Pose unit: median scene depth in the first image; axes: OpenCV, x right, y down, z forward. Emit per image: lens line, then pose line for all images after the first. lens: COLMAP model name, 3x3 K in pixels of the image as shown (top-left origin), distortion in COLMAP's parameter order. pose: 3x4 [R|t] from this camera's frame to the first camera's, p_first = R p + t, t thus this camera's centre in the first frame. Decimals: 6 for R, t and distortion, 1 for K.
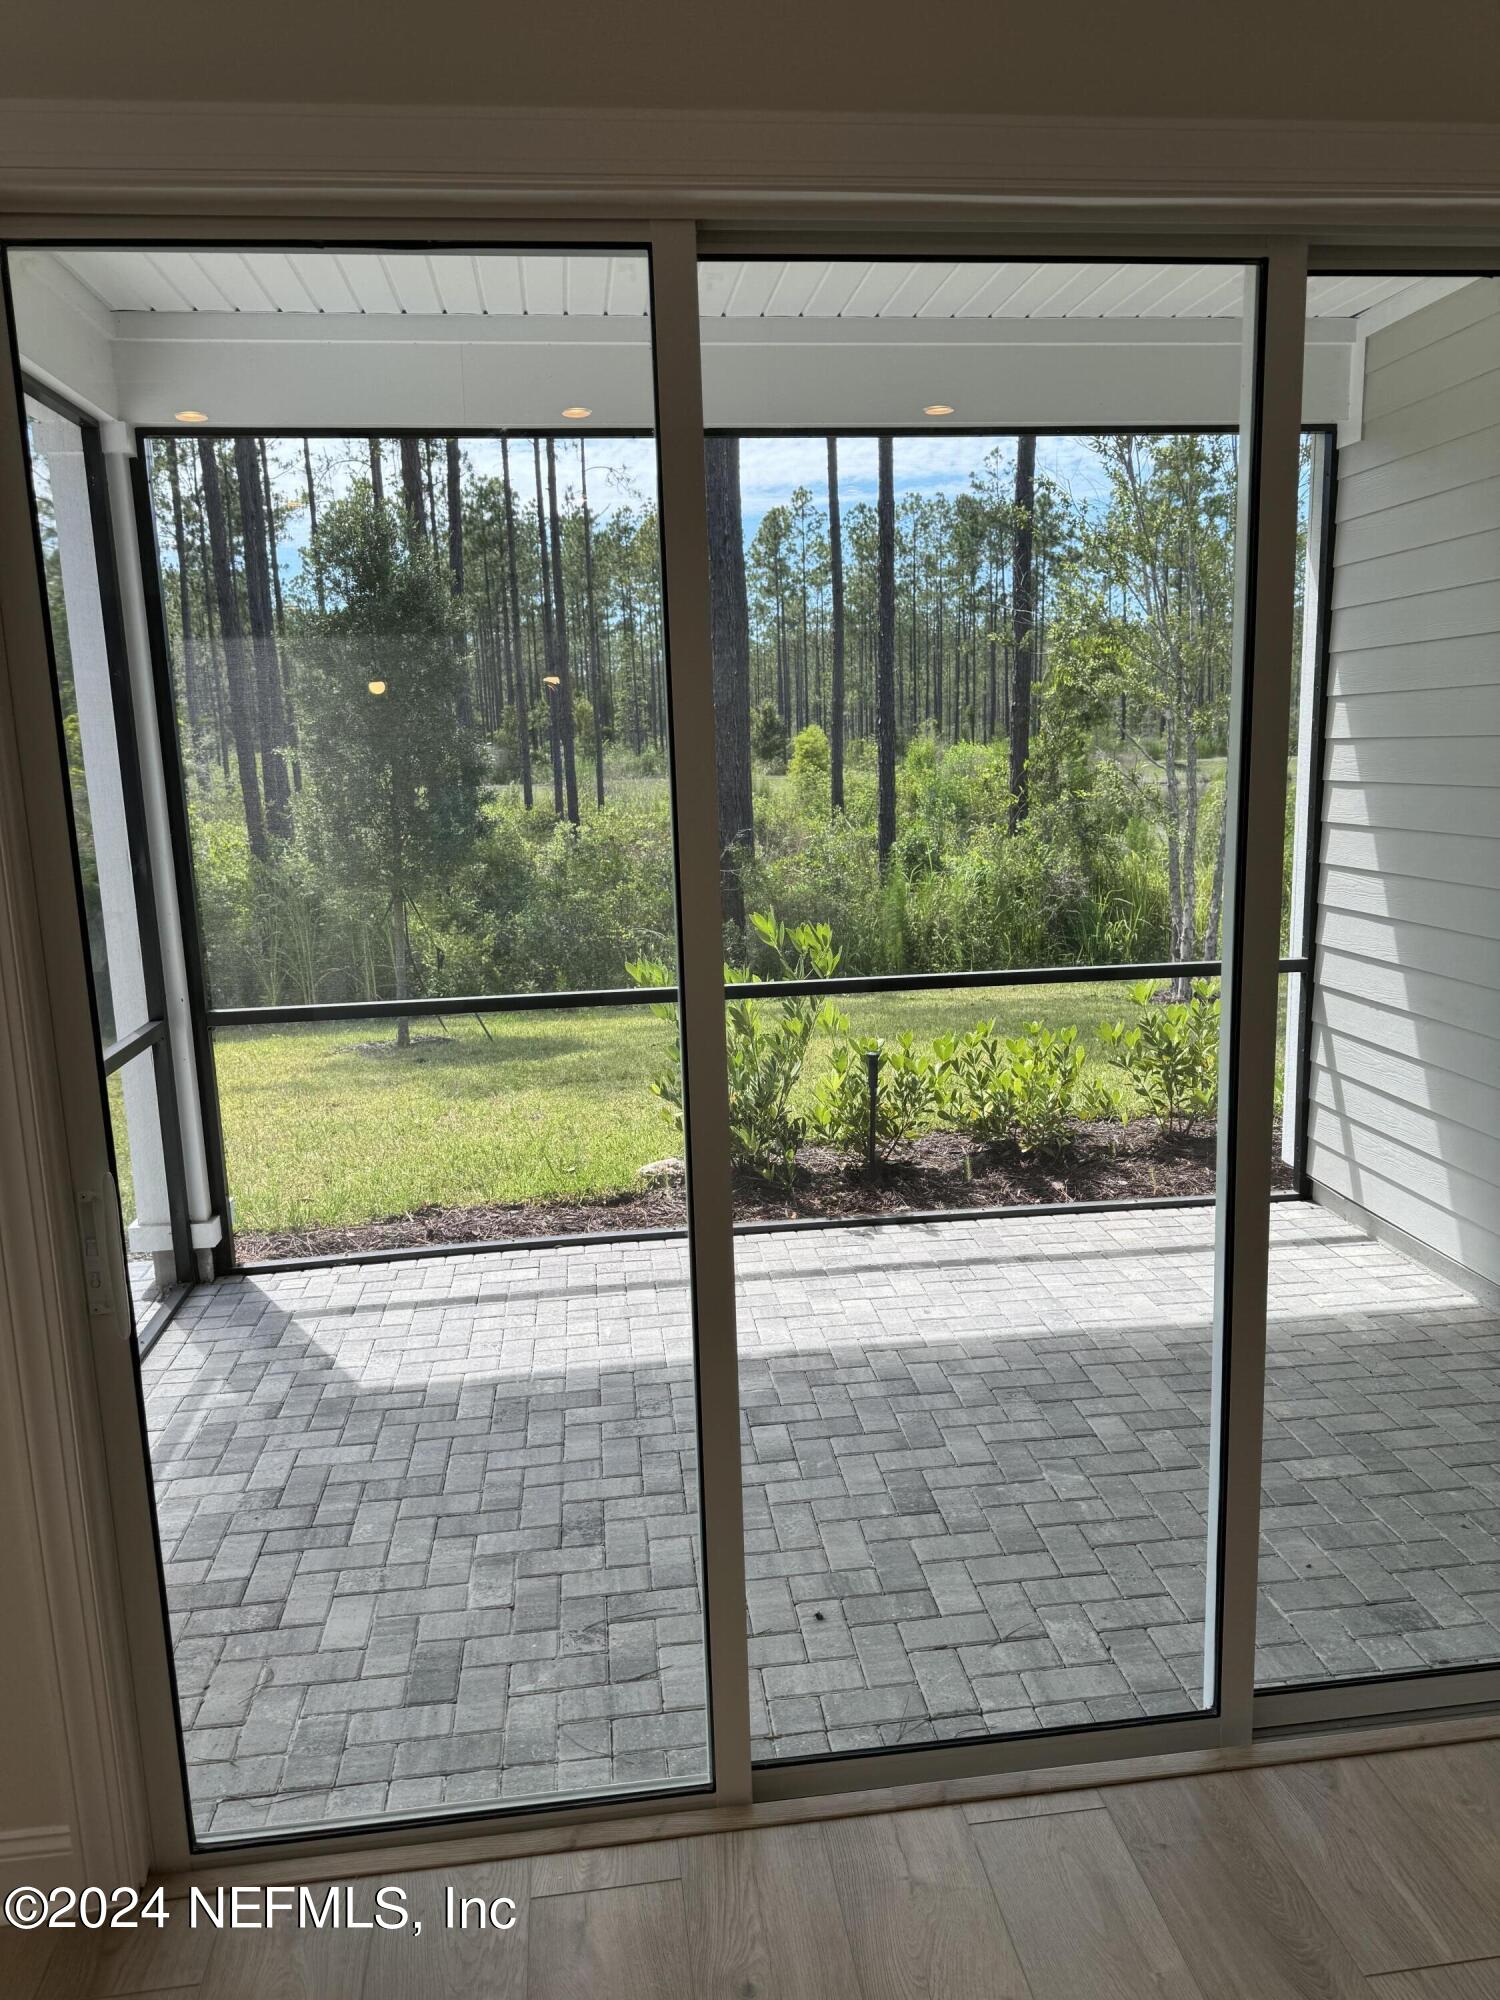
lens RADIAL K [[1413.3, 0, 750.0], [0, 1413.3, 1000.0], [0, 0, 1]] dist [0.138412, -0.000139]
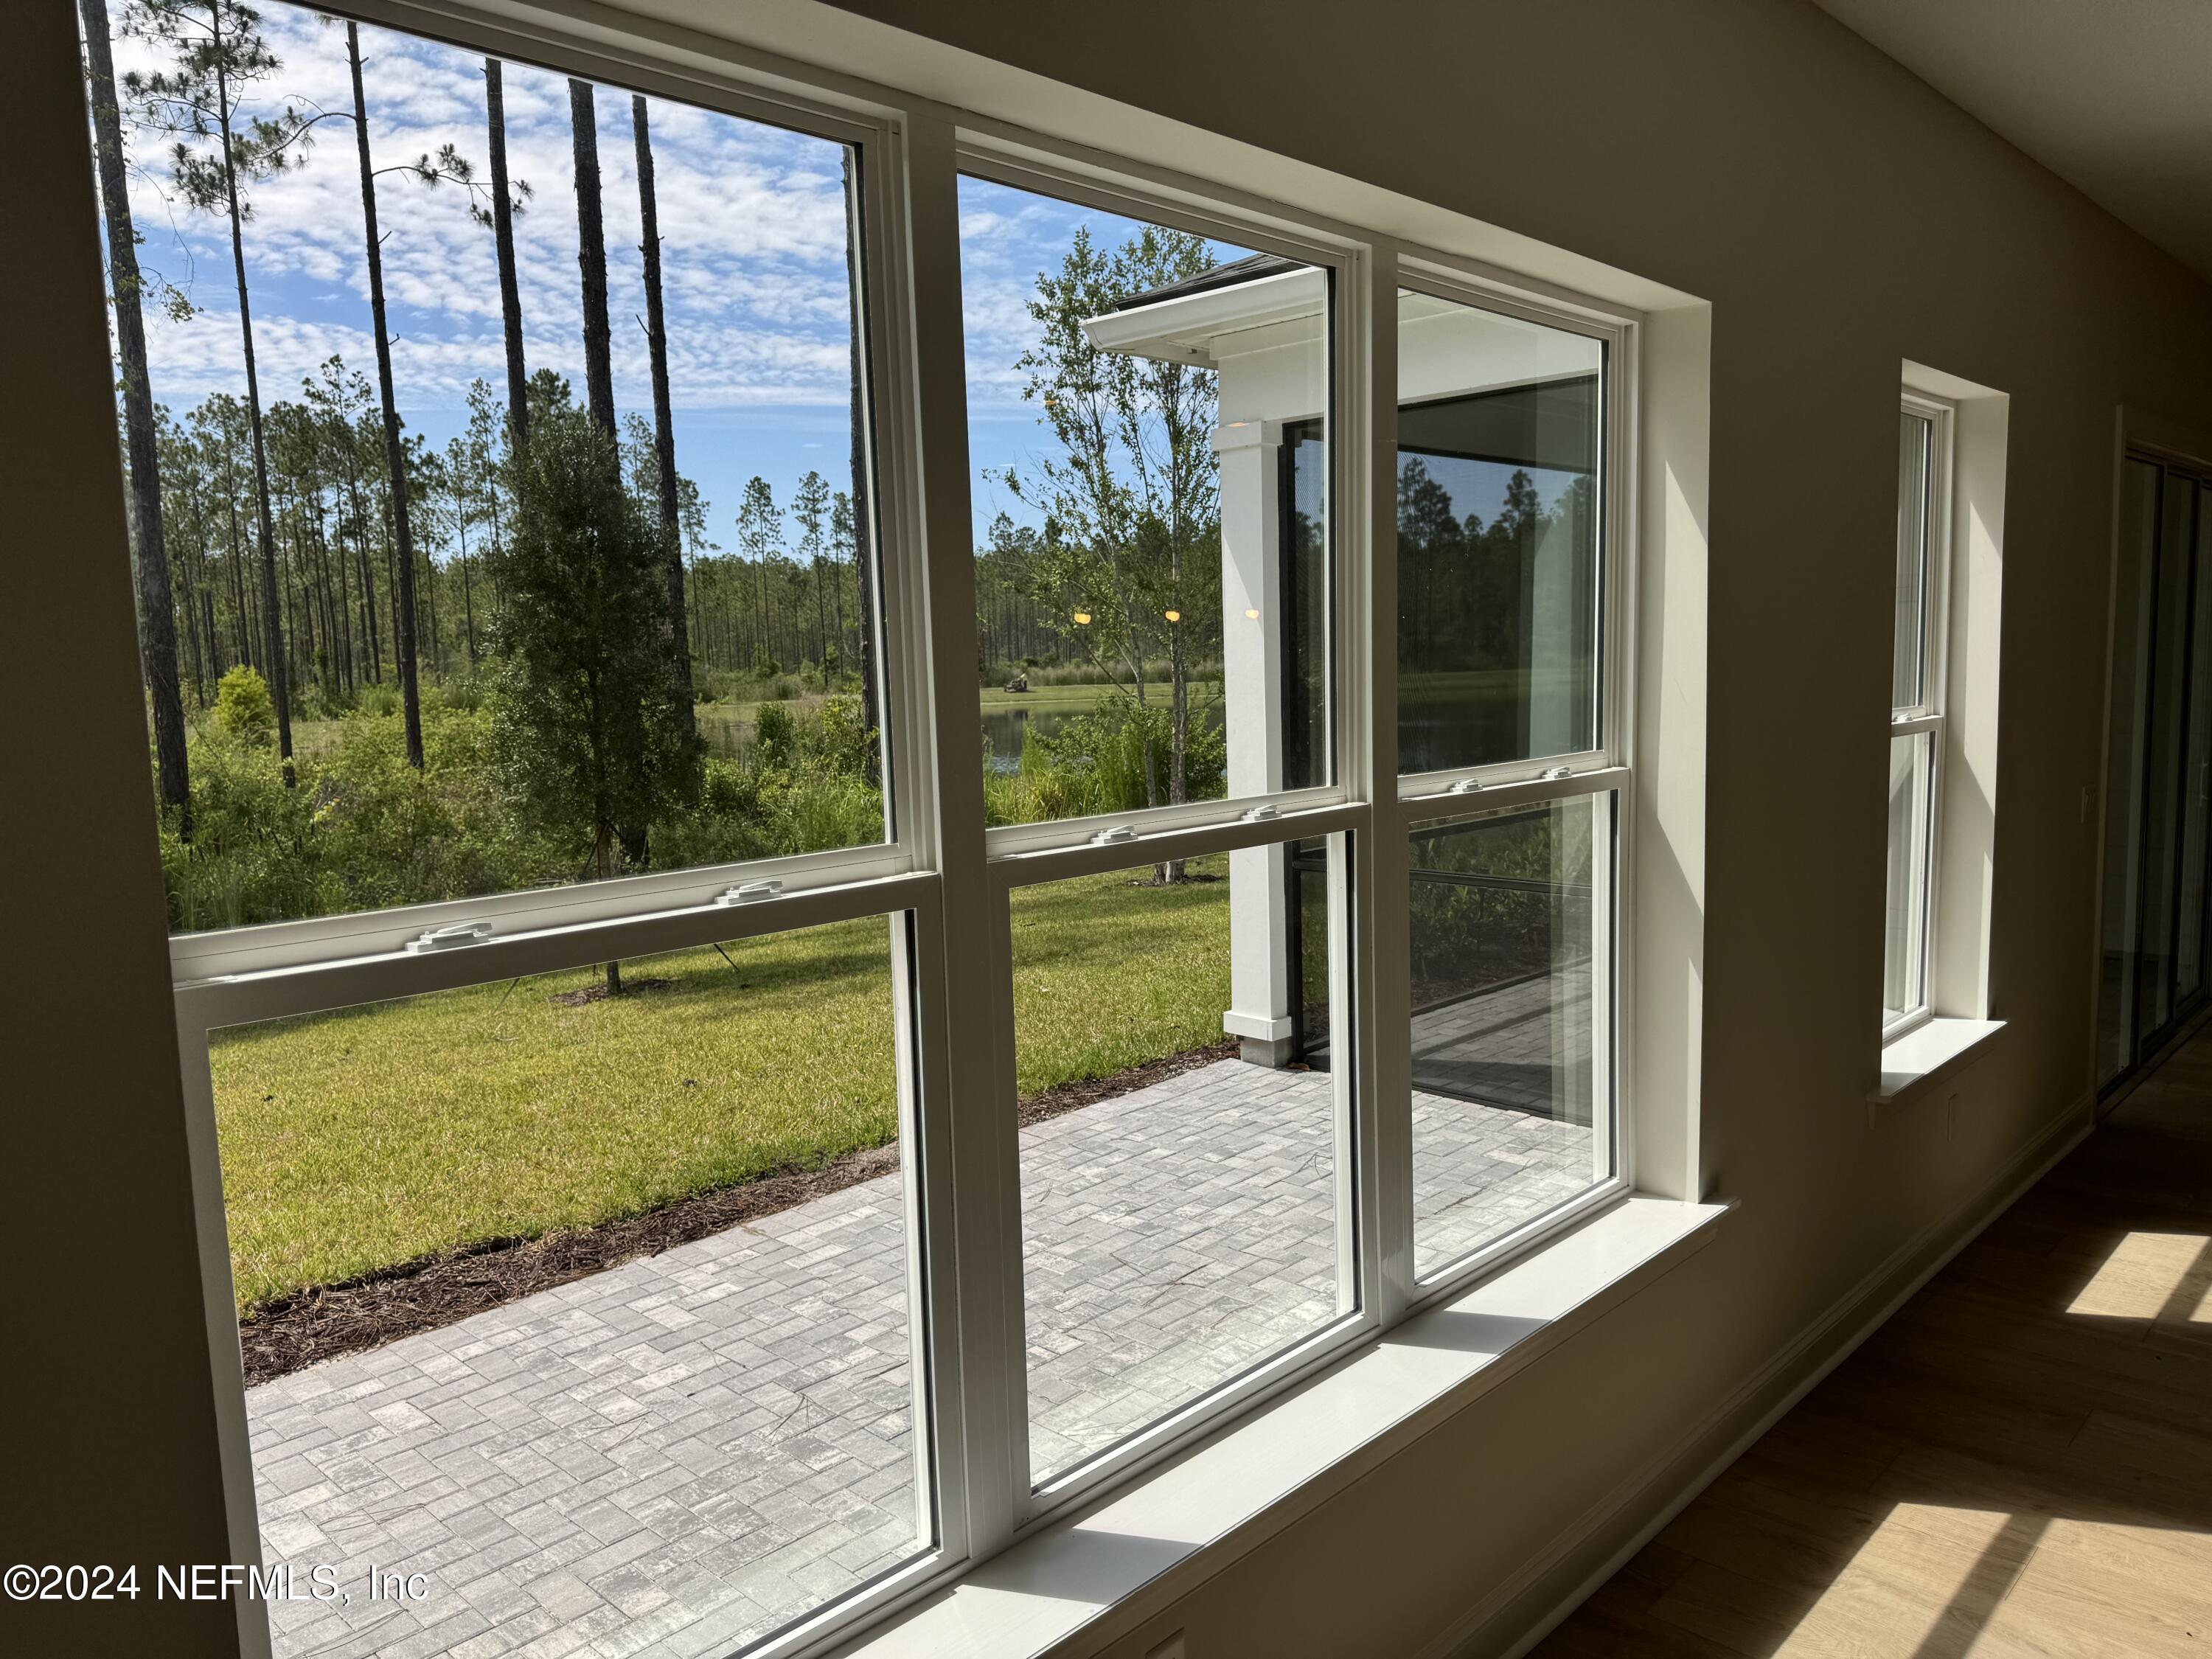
lens RADIAL K [[1572.1, 0, 1106.0], [0, 1572.1, 829.5], [0, 0, 1]] dist [0.048570, -0.000673]
pose [[0.780340, -0.071383, 0.621268, -1.180608], [0.126182, 0.991003, -0.044625, 0.023916], [-0.612493, 0.113216, 0.782326, -0.029704]]
